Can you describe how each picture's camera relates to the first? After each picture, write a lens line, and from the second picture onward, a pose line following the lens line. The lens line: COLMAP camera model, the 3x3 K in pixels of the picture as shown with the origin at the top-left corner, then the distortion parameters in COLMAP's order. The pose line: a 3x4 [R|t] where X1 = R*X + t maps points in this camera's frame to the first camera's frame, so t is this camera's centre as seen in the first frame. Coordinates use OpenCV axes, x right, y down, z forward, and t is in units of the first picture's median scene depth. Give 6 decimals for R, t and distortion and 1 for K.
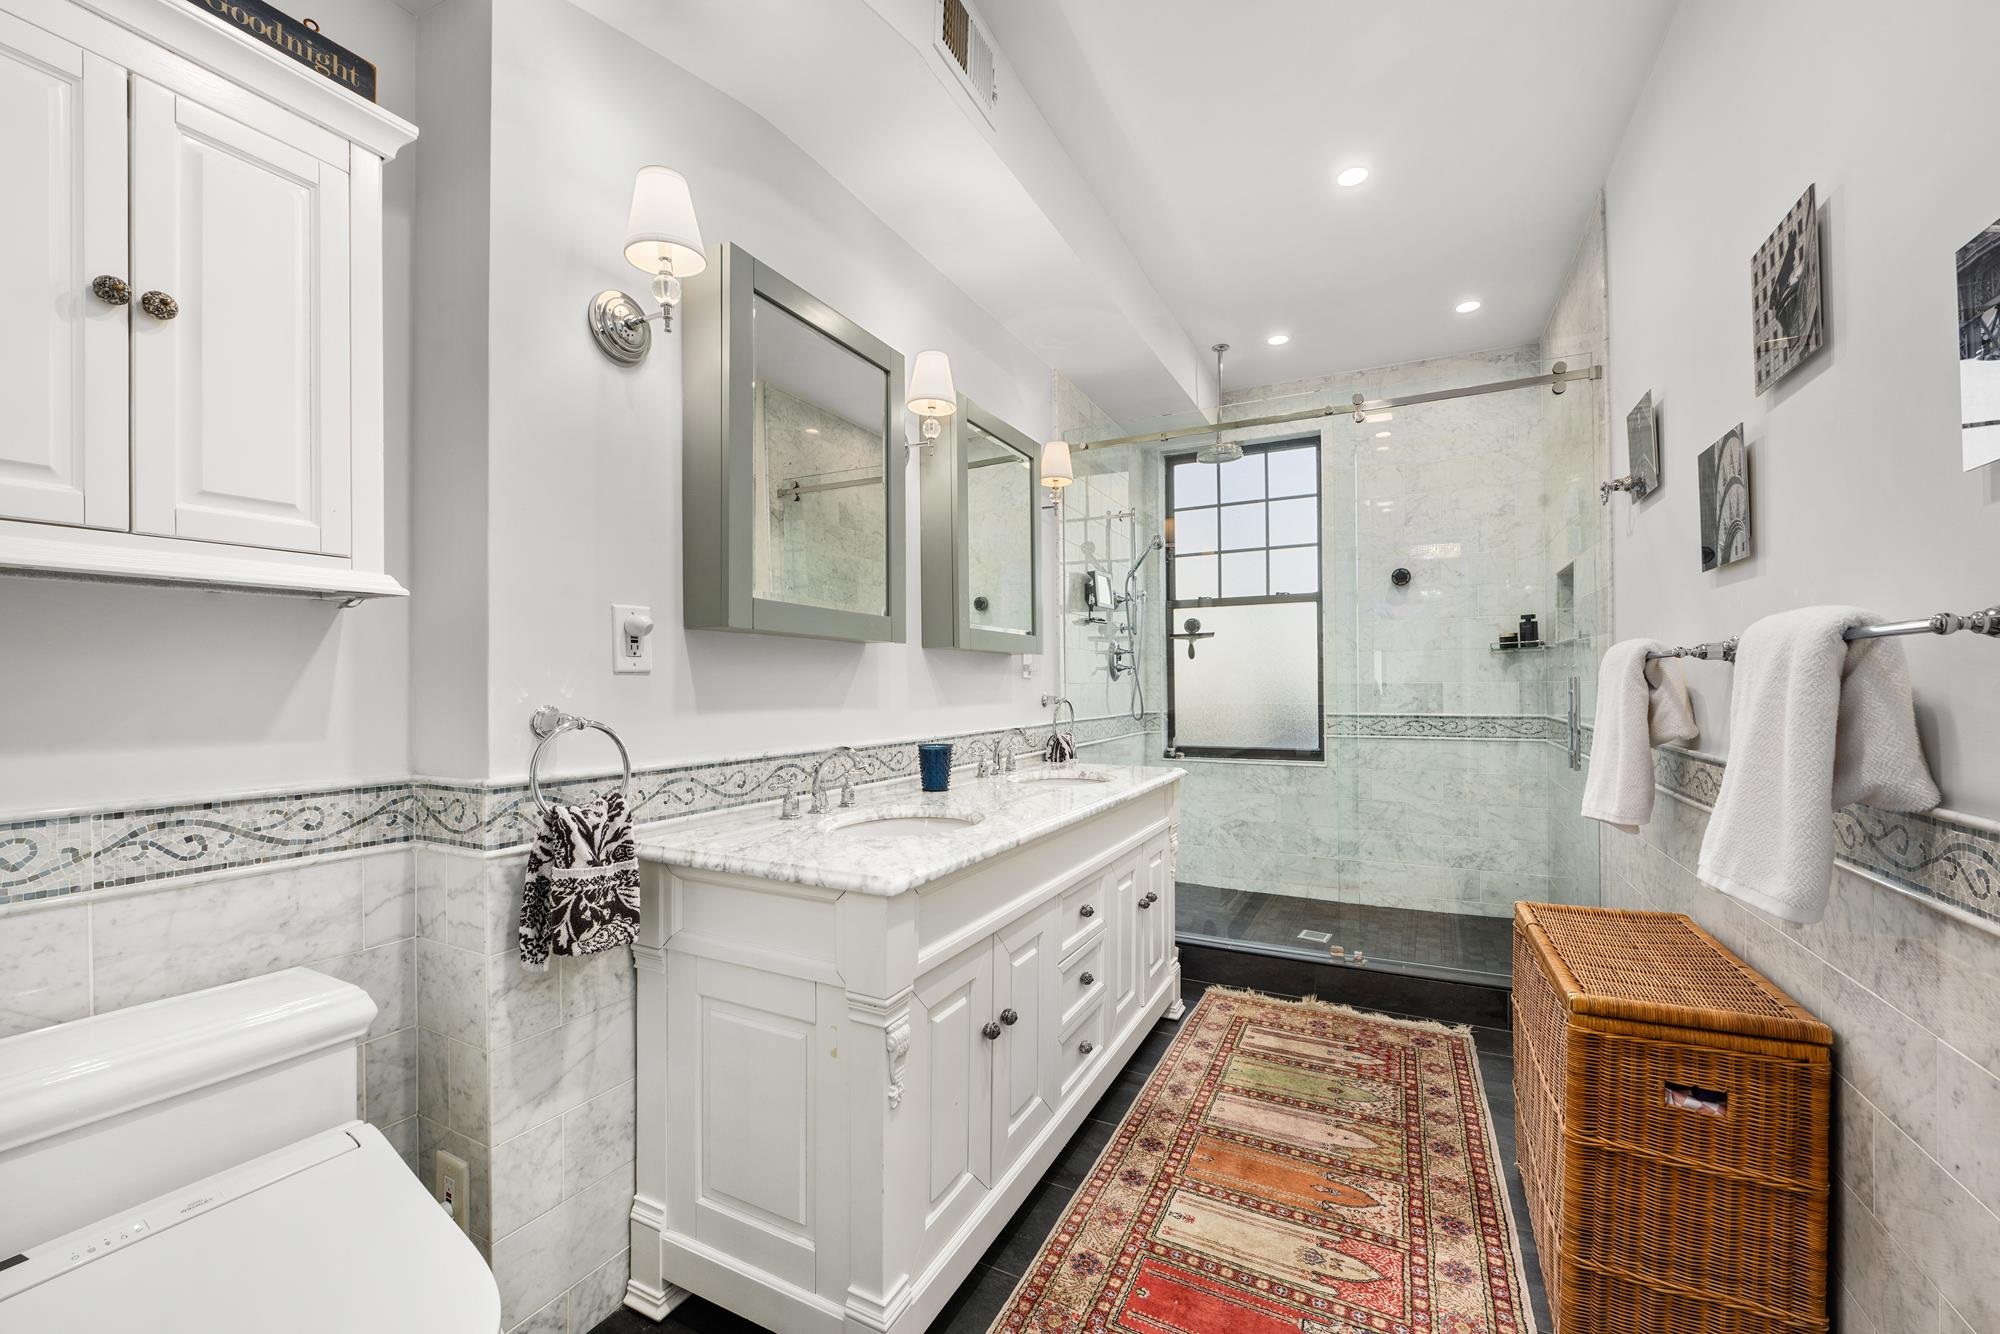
lens RADIAL K [[793.7, 0, 1007.1], [0, 793.7, 675.8], [0, 0, 1]] dist [-0.009116, -0.001001]
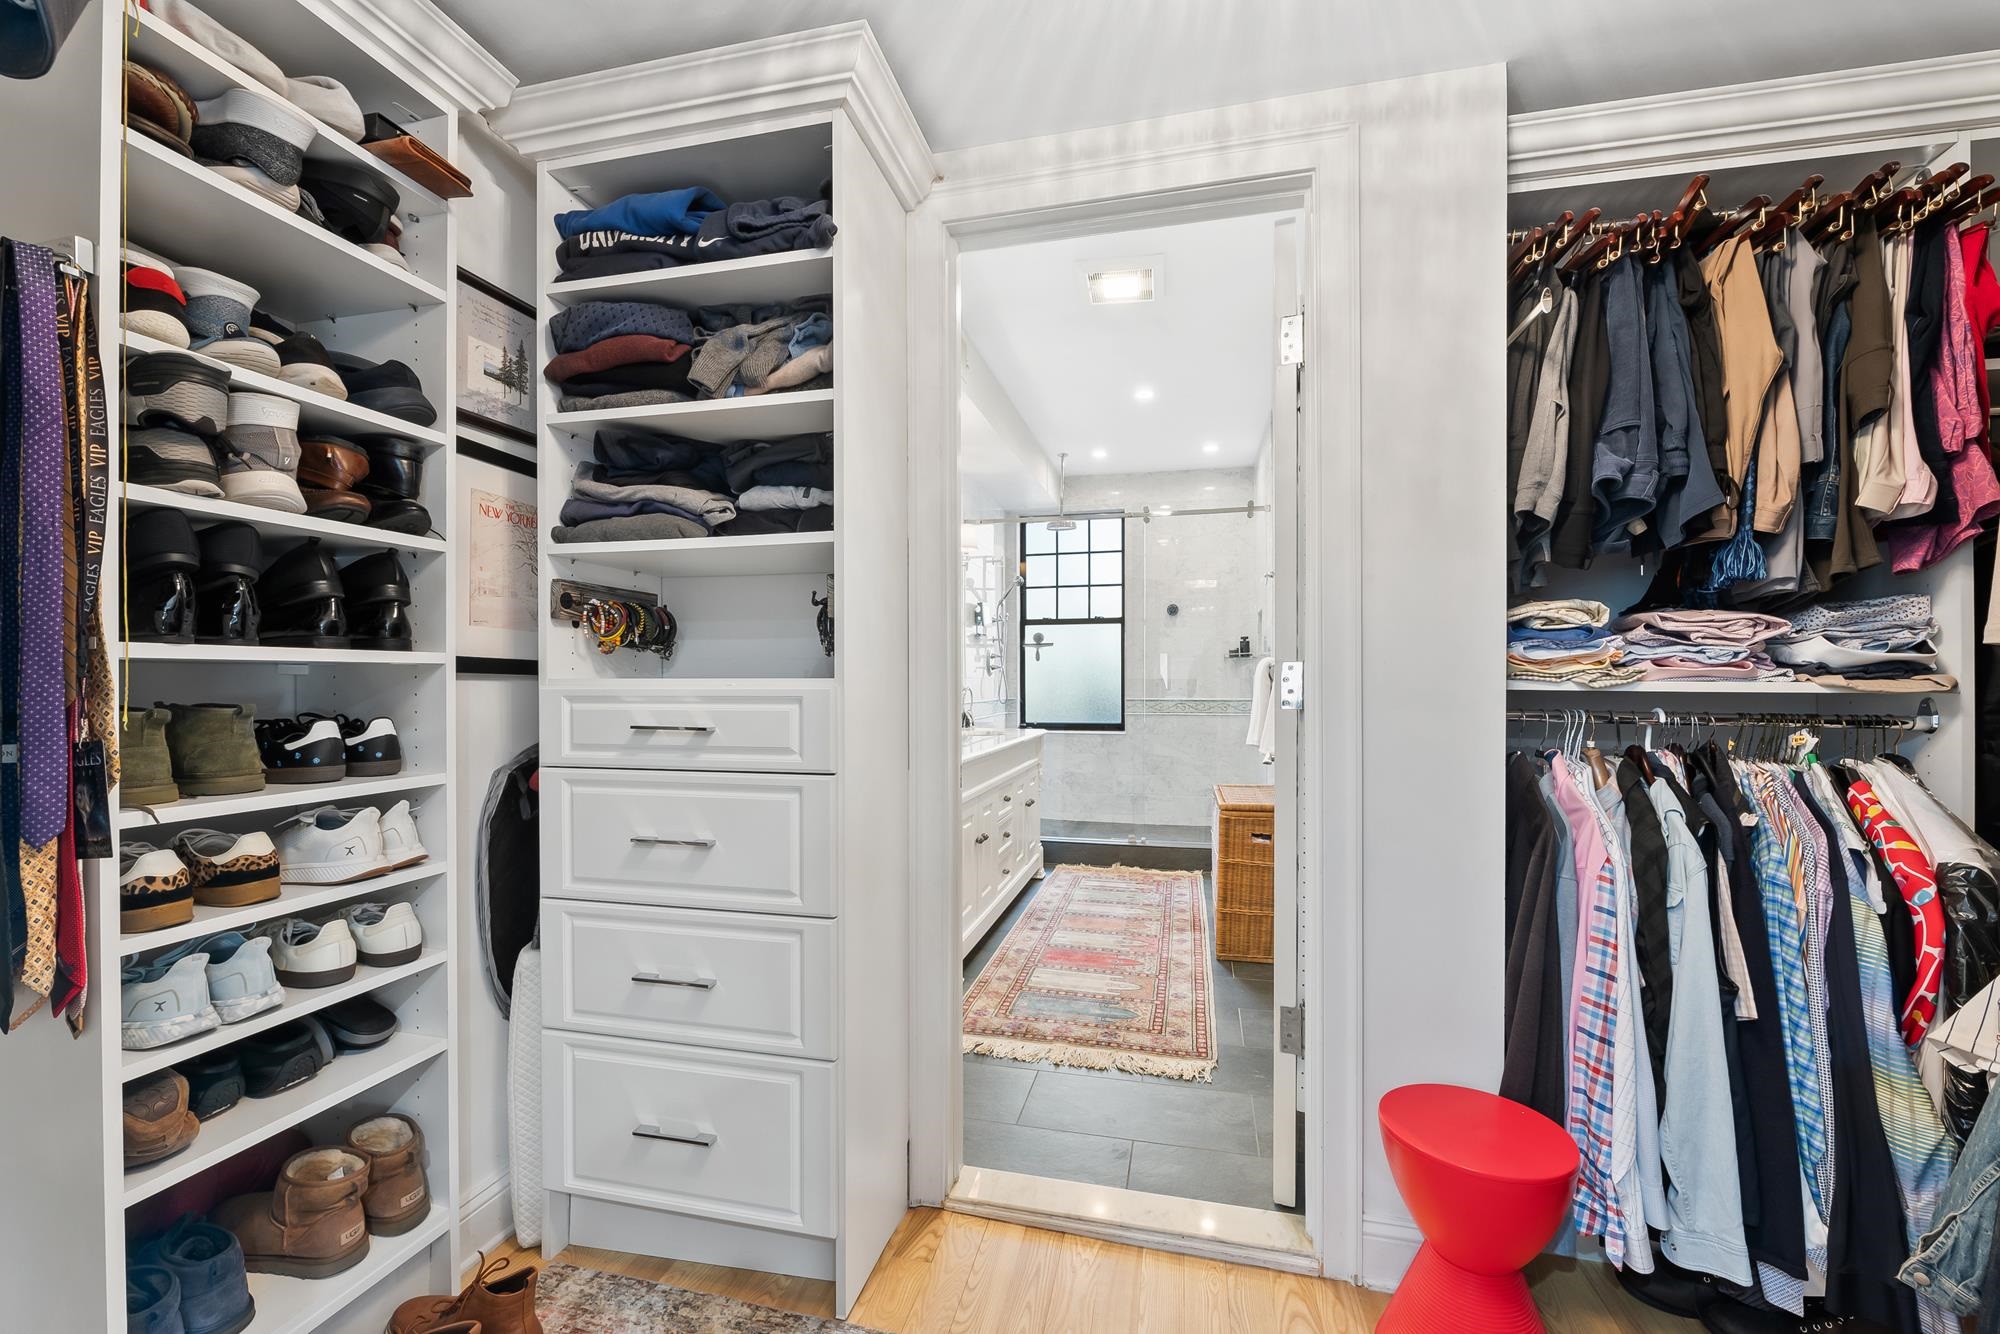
lens RADIAL K [[793.7, 0, 1001.2], [0, 793.7, 677.4], [0, 0, 1]] dist [-0.009116, -0.001001]
pose [[0.973790, 0.005839, 0.227372, -0.193544], [-0.007854, 0.999937, 0.007959, -0.003158], [-0.227312, -0.009536, 0.973775, -0.466852]]
